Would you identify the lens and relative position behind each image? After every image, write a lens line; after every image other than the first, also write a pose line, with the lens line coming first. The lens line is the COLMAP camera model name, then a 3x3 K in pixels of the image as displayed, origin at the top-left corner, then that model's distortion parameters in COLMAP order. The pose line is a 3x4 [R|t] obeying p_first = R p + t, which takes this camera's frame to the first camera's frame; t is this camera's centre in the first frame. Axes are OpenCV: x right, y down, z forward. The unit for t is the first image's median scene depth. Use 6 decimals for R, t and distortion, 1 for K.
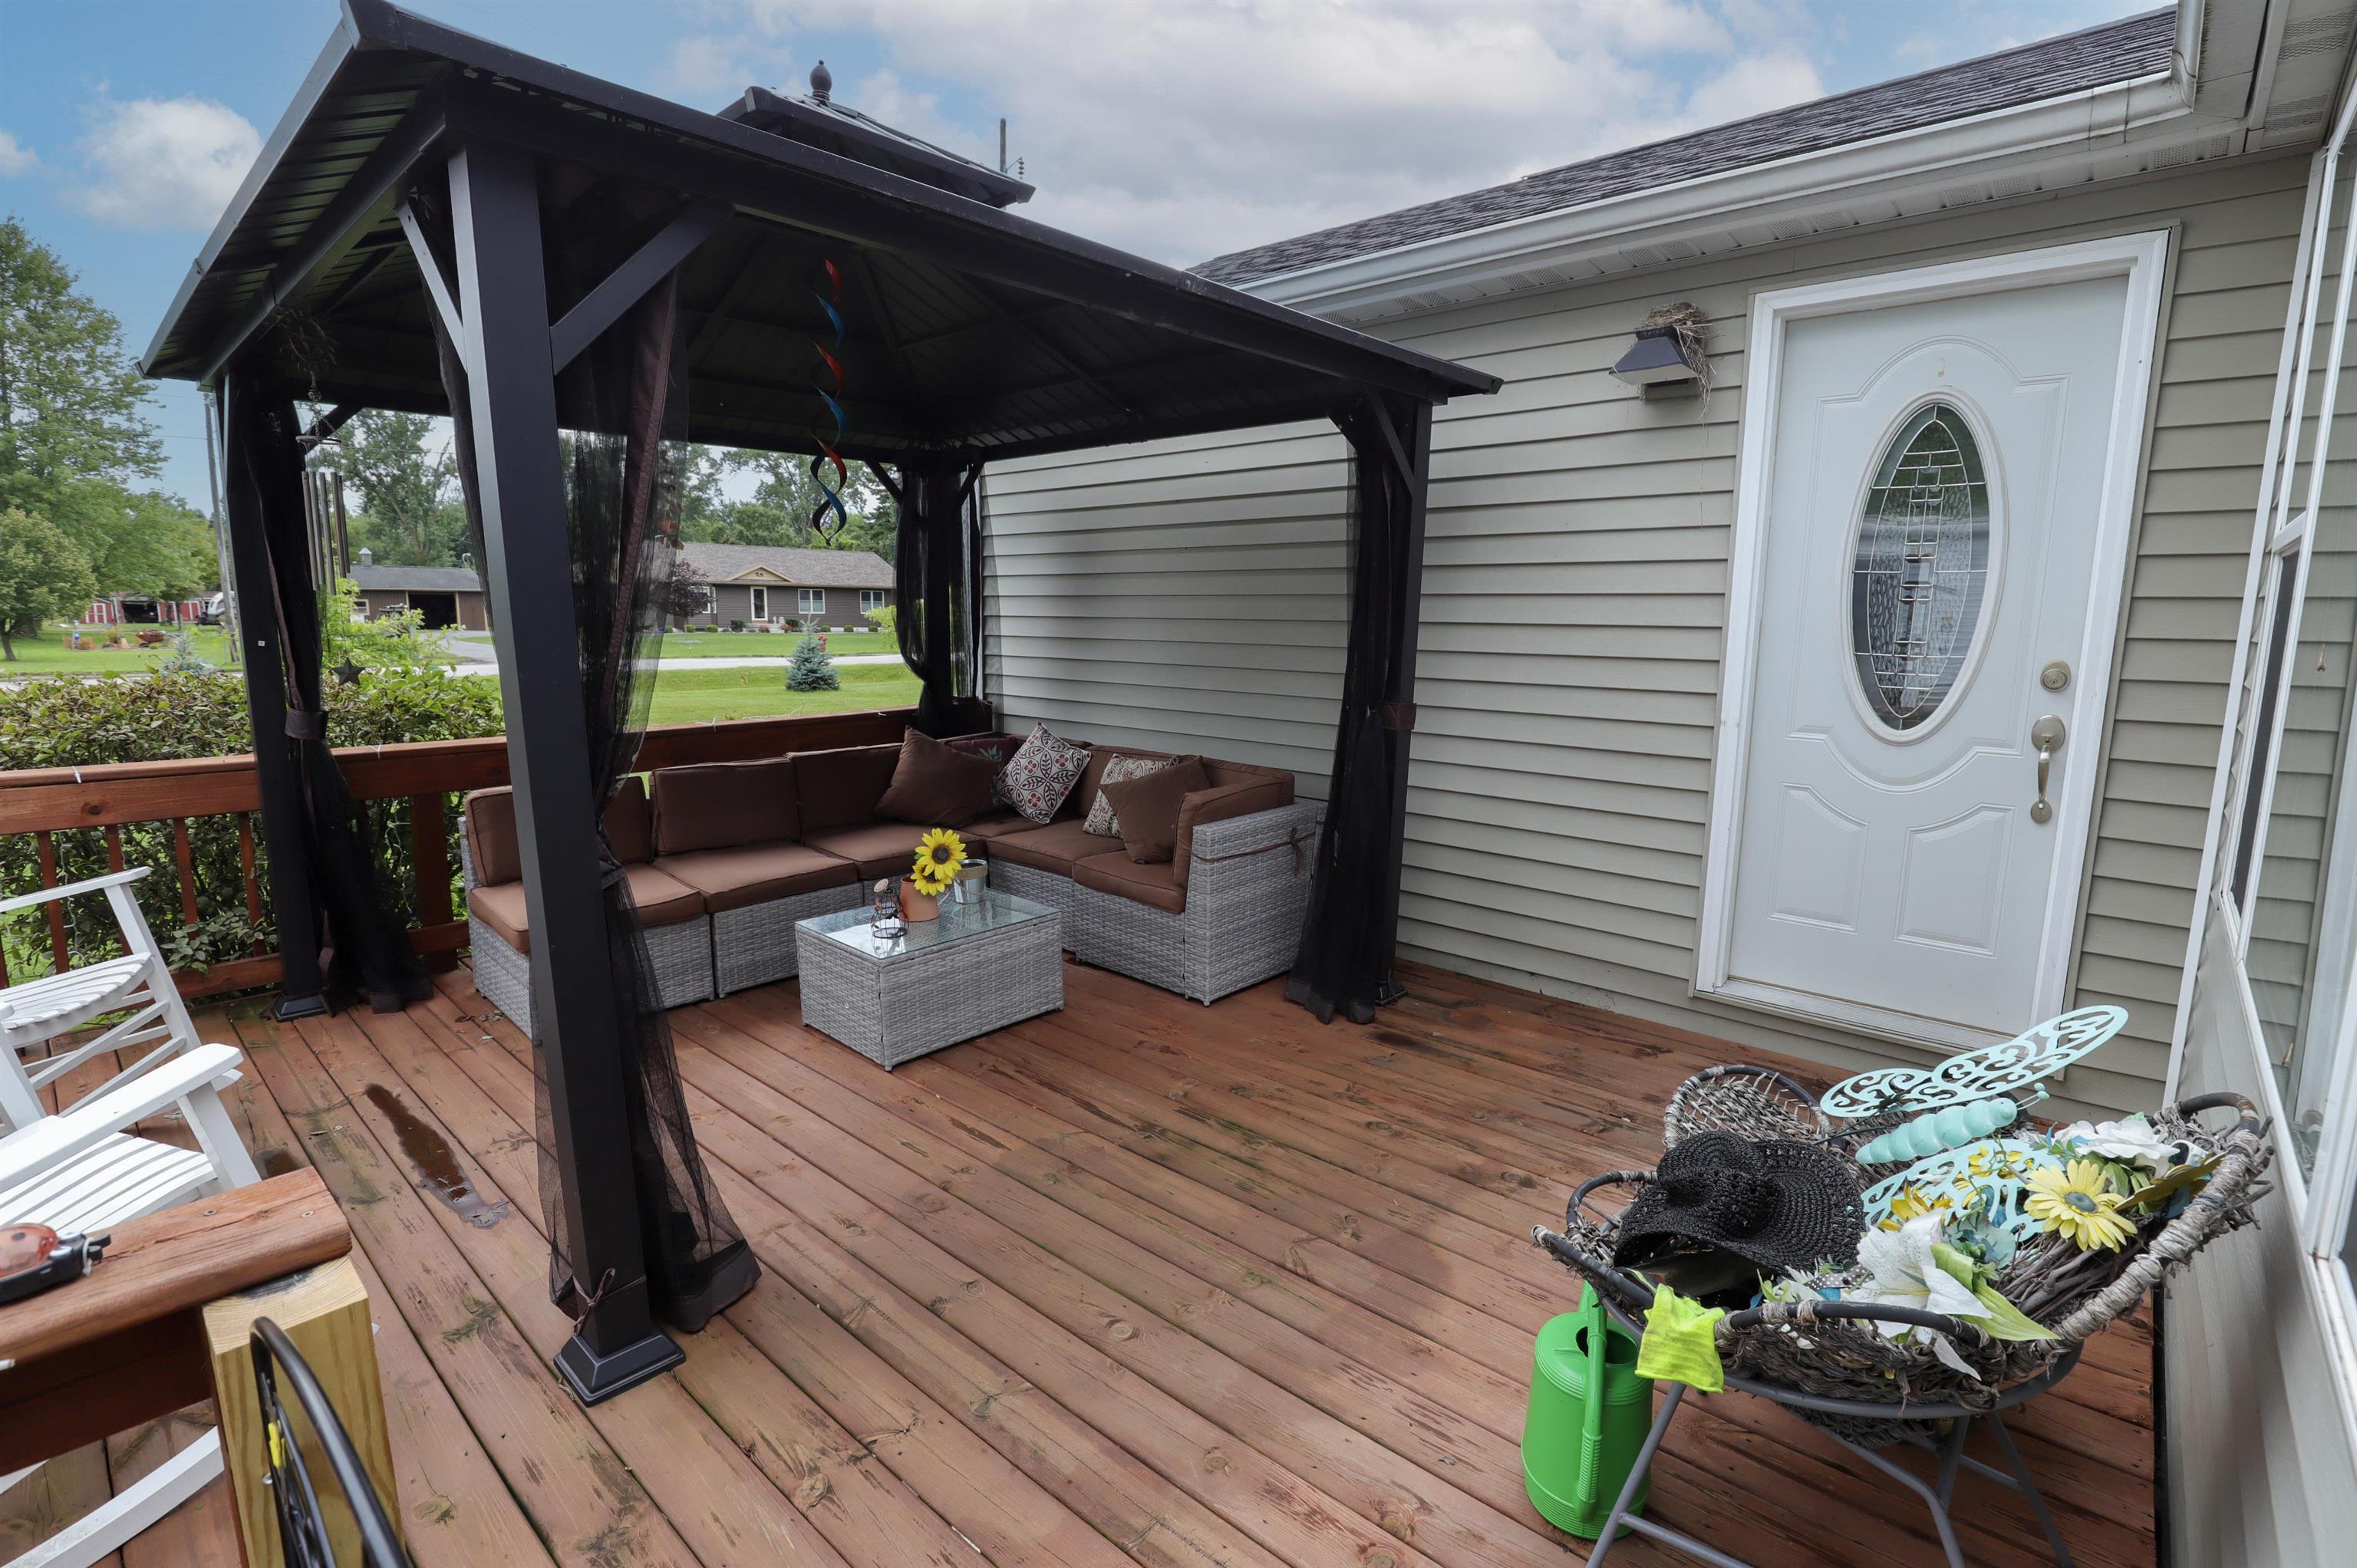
lens RADIAL K [[1084.2, 0, 1184.5], [0, 1084.2, 784.1], [0, 0, 1]] dist [-0.037522, 0.008790]
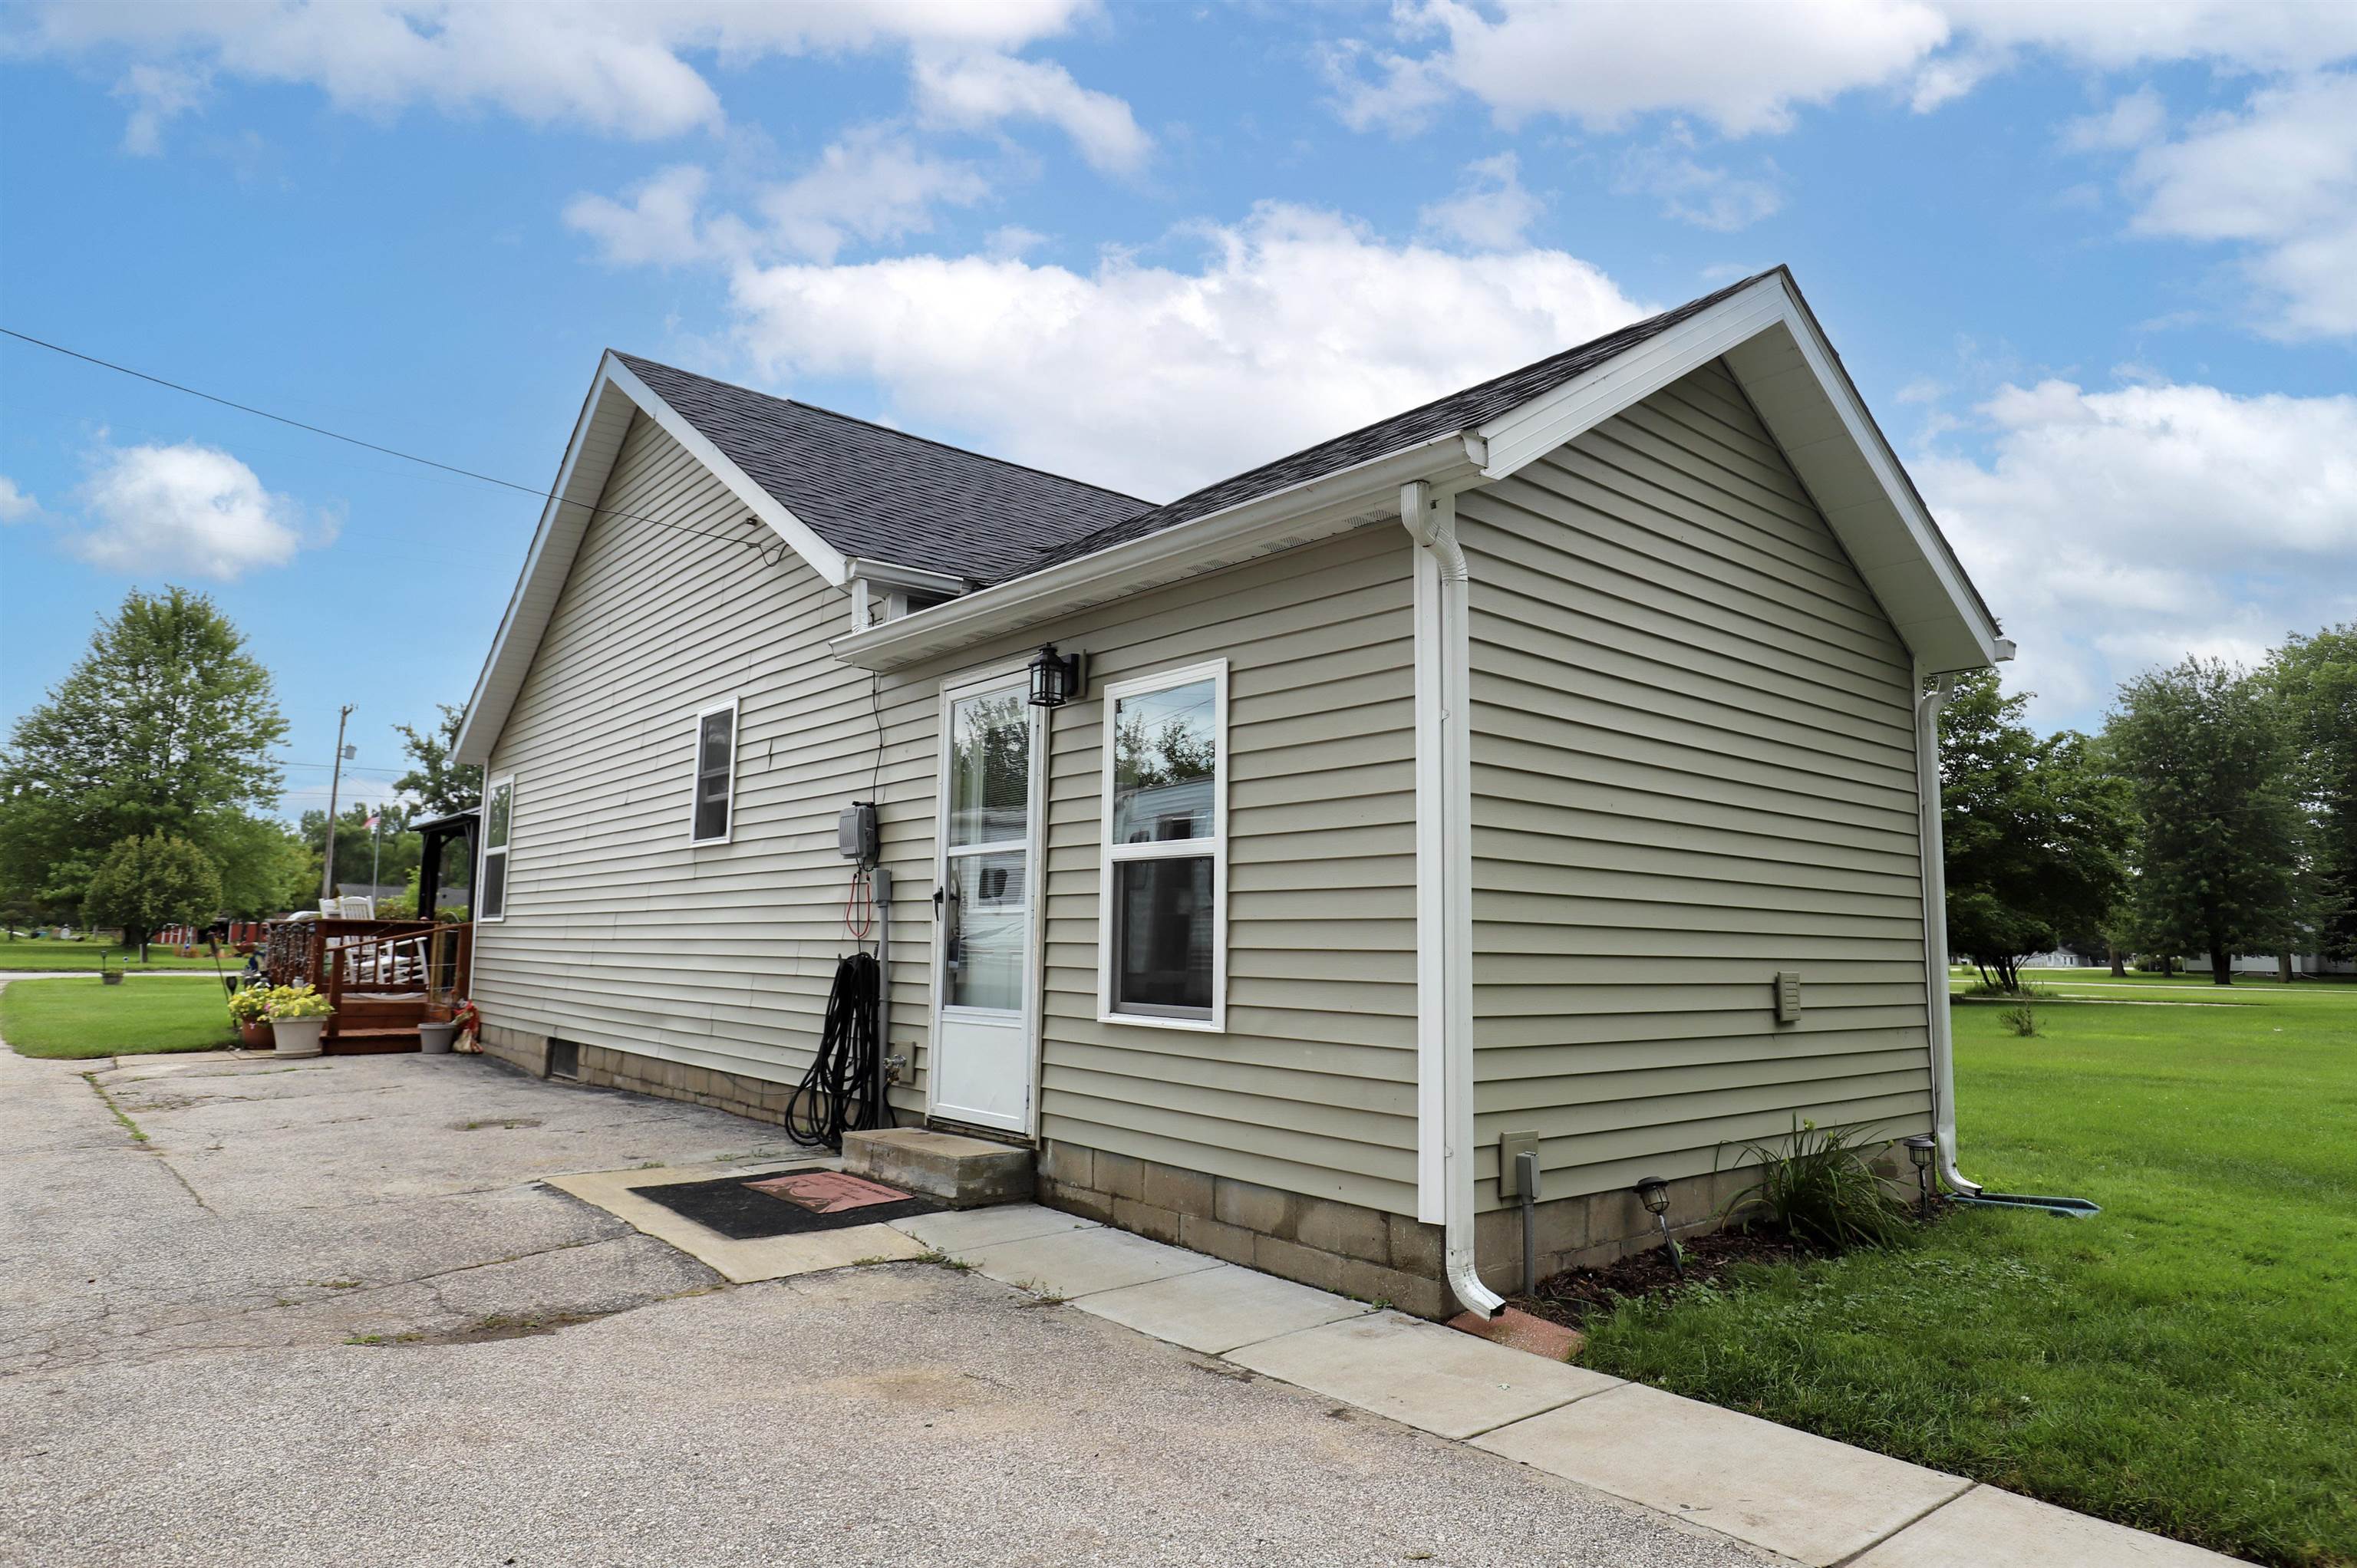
lens RADIAL K [[1359.0, 0, 1172.6], [0, 1359.0, 819.0], [0, 0, 1]] dist [-0.007459, -0.001585]
pose [[0.989121, -0.008492, -0.146856, 3.176636], [-0.028751, 0.967918, -0.249616, 0.919111], [0.144264, 0.251123, 0.957144, -4.197637]]
